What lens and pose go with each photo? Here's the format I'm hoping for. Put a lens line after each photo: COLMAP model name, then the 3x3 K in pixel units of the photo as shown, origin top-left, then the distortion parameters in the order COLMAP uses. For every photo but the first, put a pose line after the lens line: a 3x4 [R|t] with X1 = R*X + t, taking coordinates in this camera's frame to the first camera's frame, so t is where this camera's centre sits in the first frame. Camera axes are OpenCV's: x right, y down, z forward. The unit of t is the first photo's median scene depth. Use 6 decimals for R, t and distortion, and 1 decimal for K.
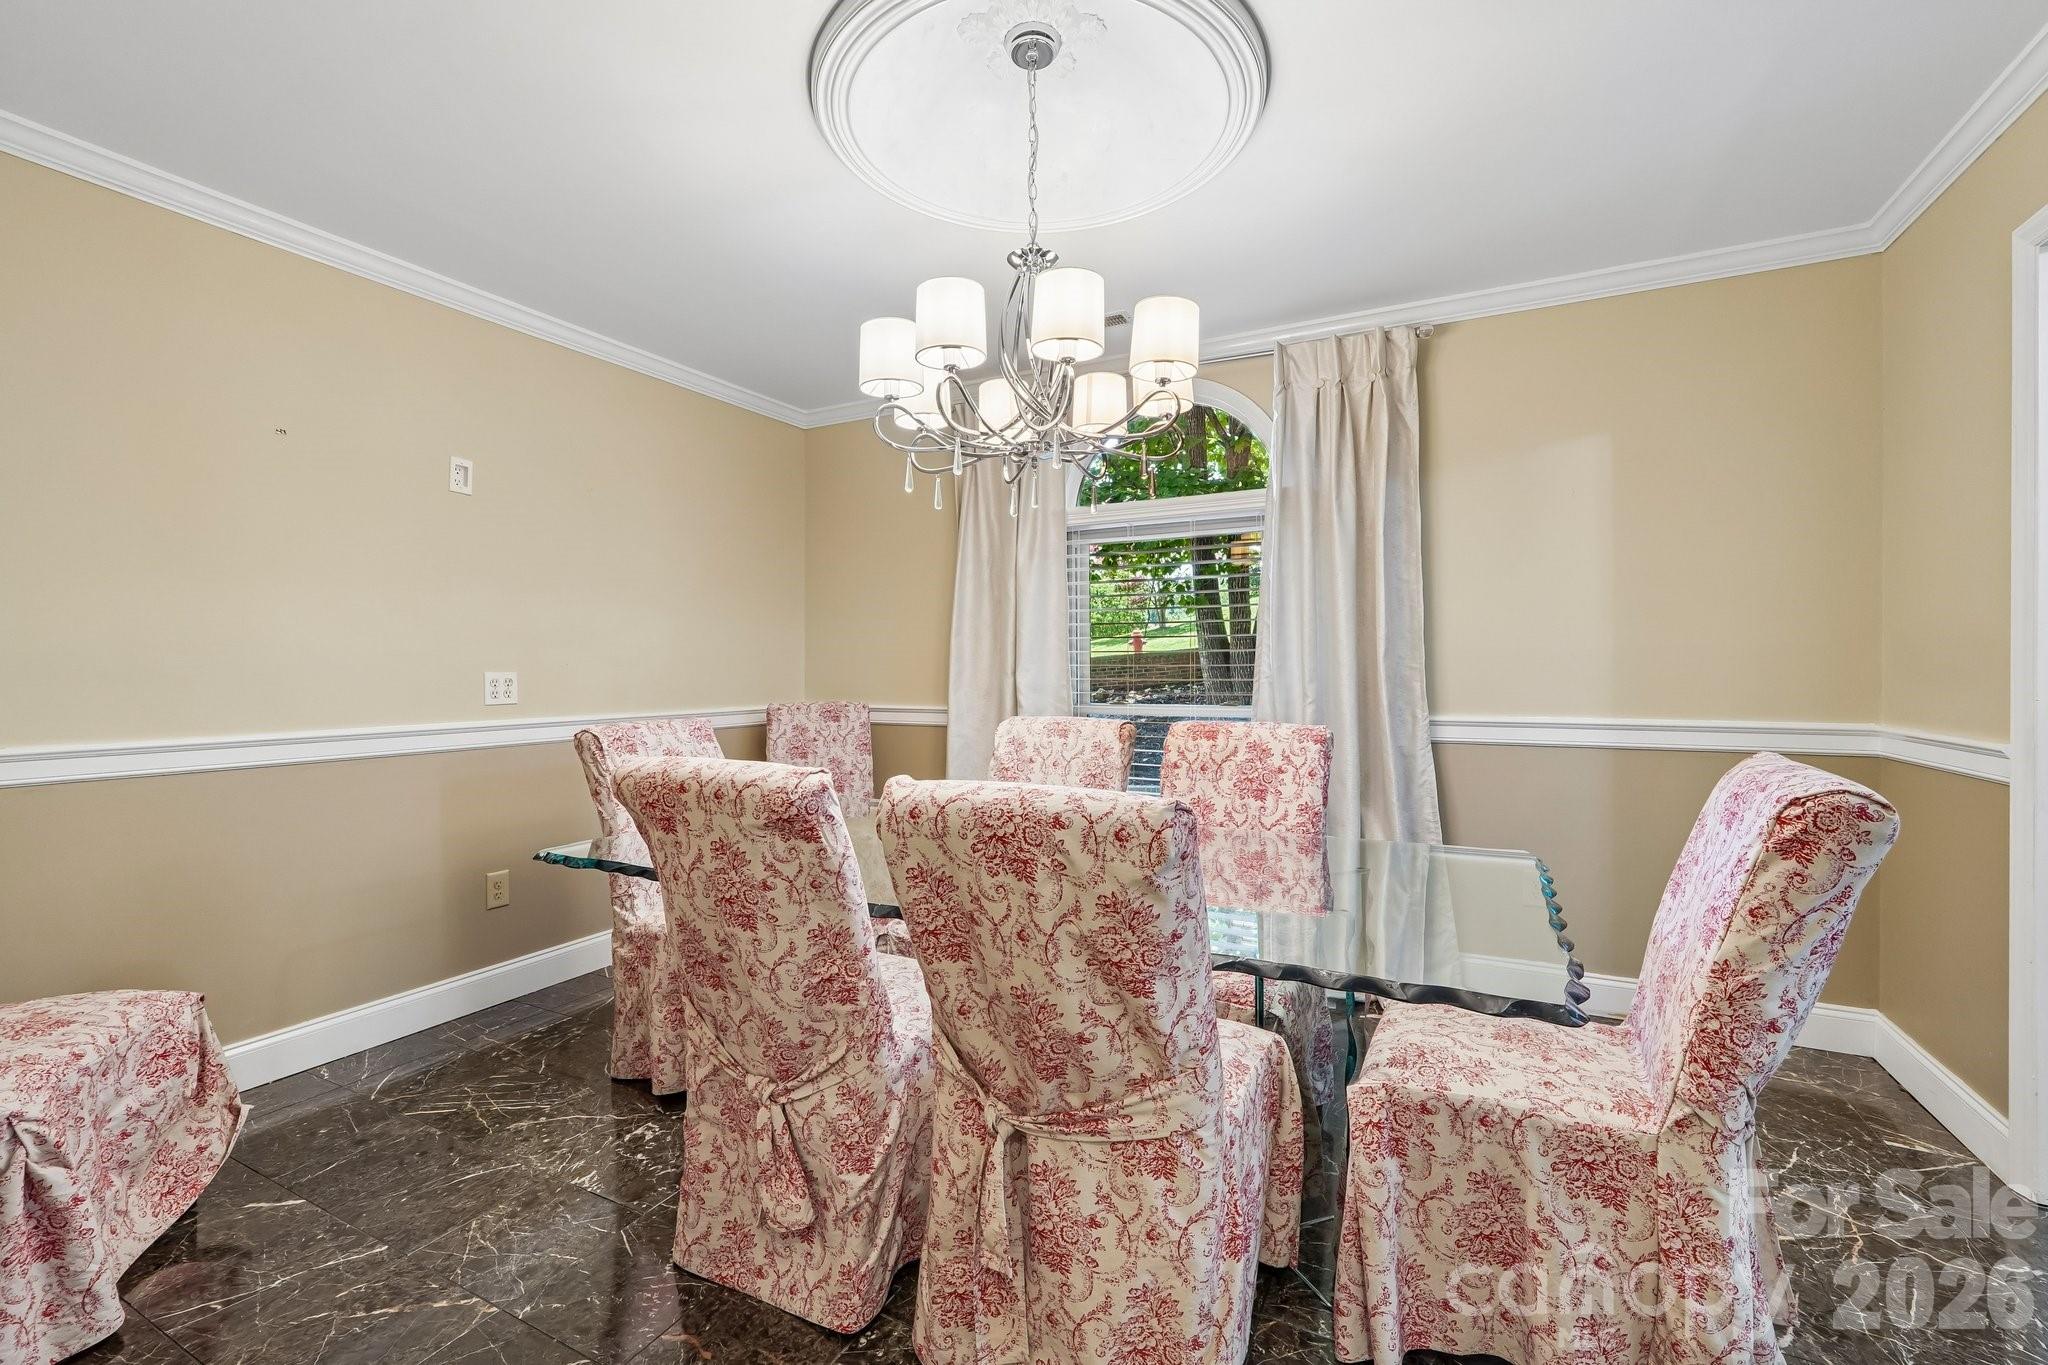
lens RADIAL K [[873.3, 0, 1025.0], [0, 873.3, 676.0], [0, 0, 1]] dist [-0.013508, 0.004628]
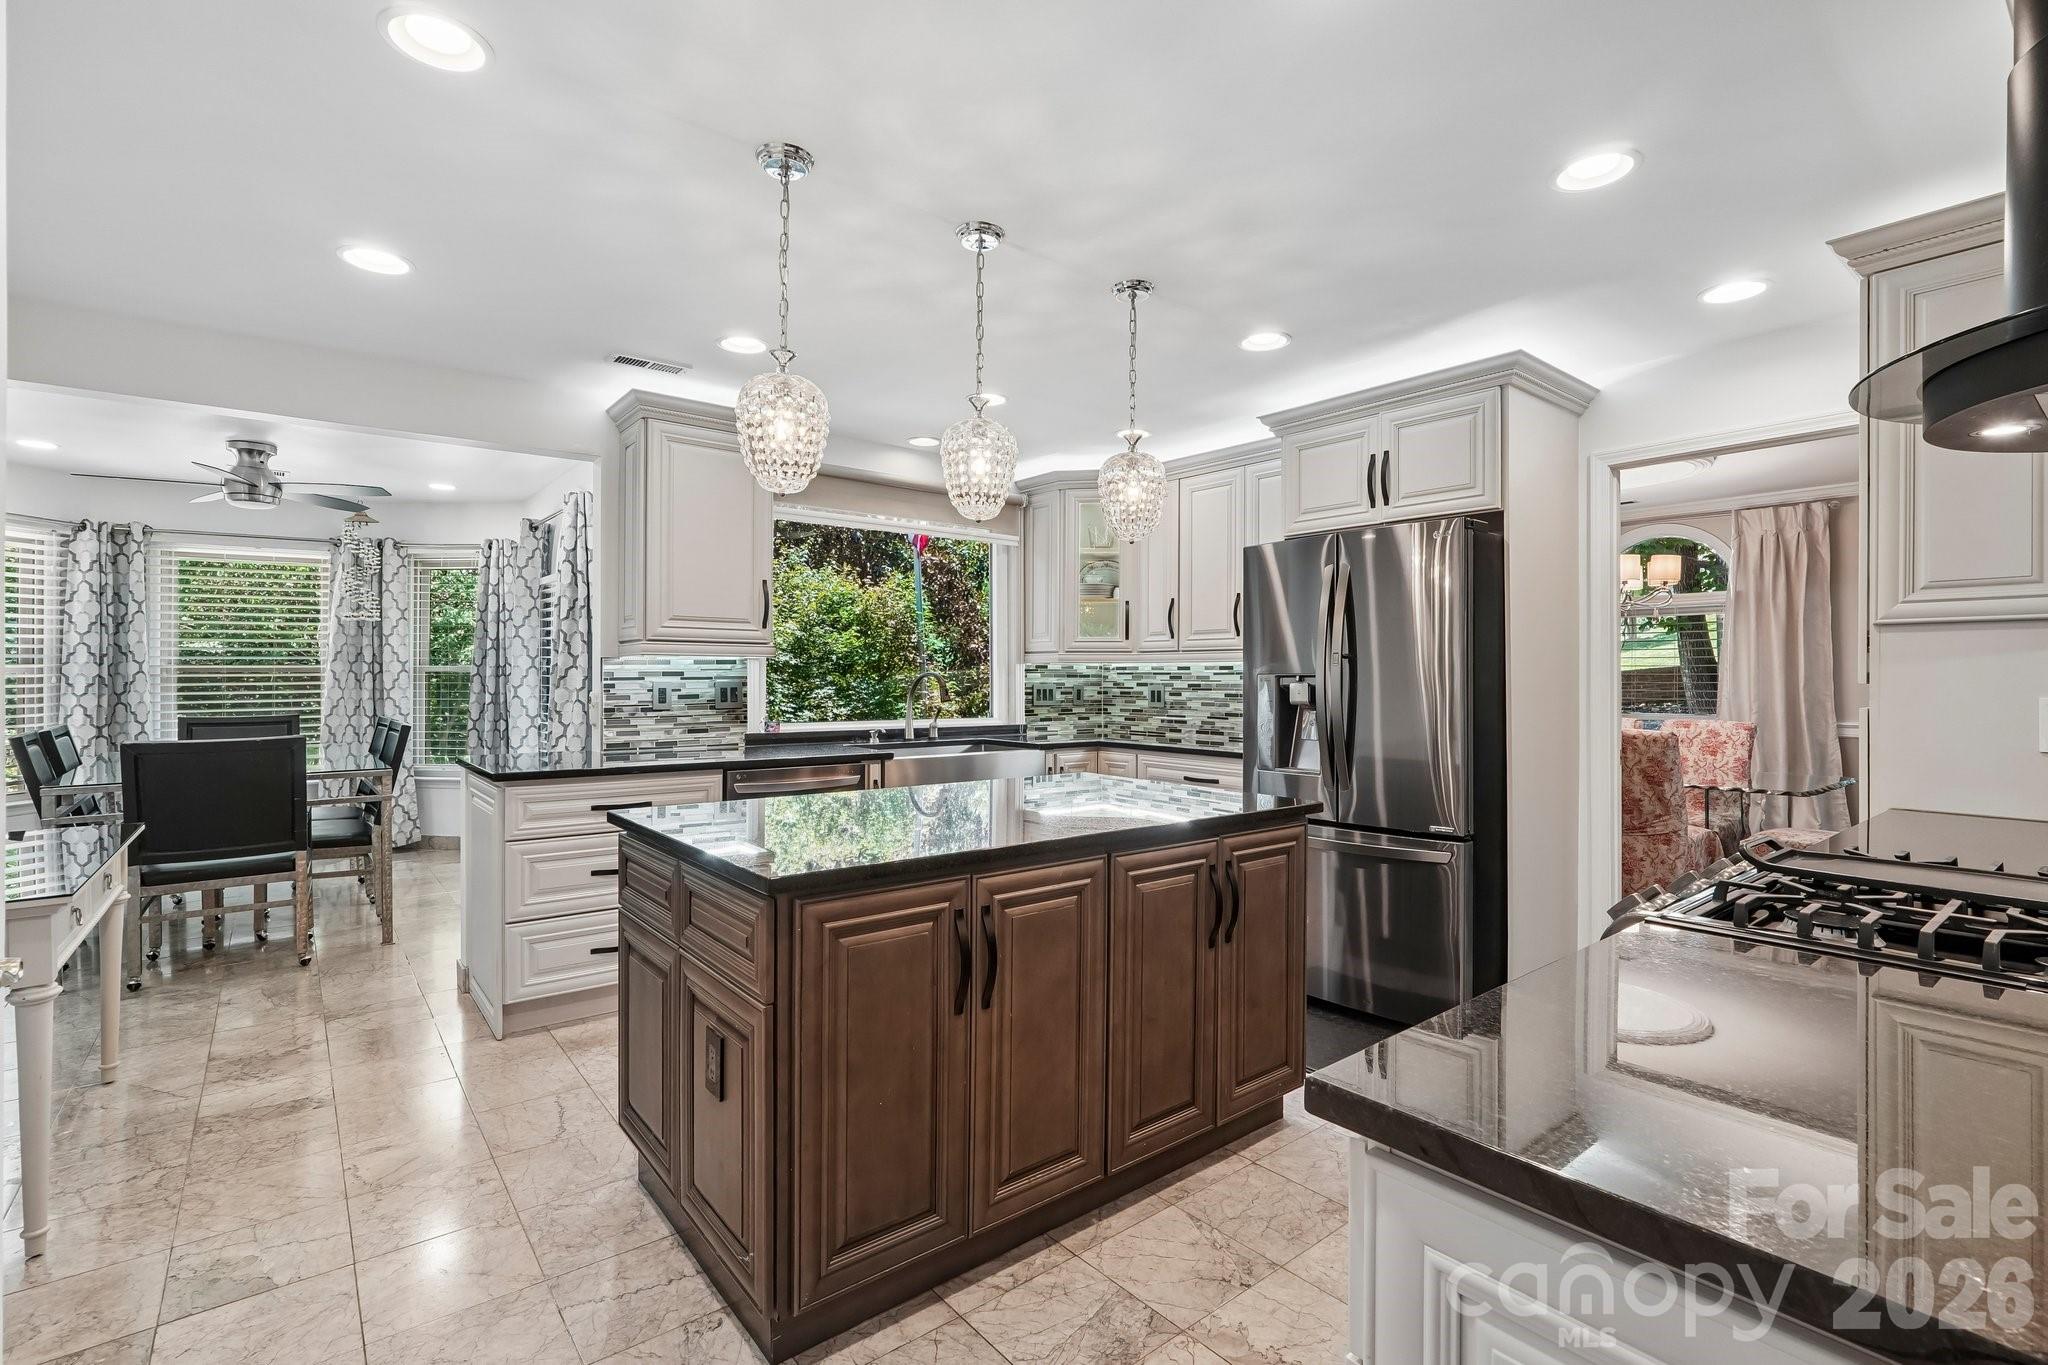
lens RADIAL K [[926.5, 0, 1022.8], [0, 926.5, 684.6], [0, 0, 1]] dist [-0.008201, 0.000557]
pose [[0.912265, 0.006868, -0.409543, -0.351694], [-0.009298, 0.999949, -0.003943, -0.008640], [0.409495, 0.007405, 0.912282, -1.763056]]
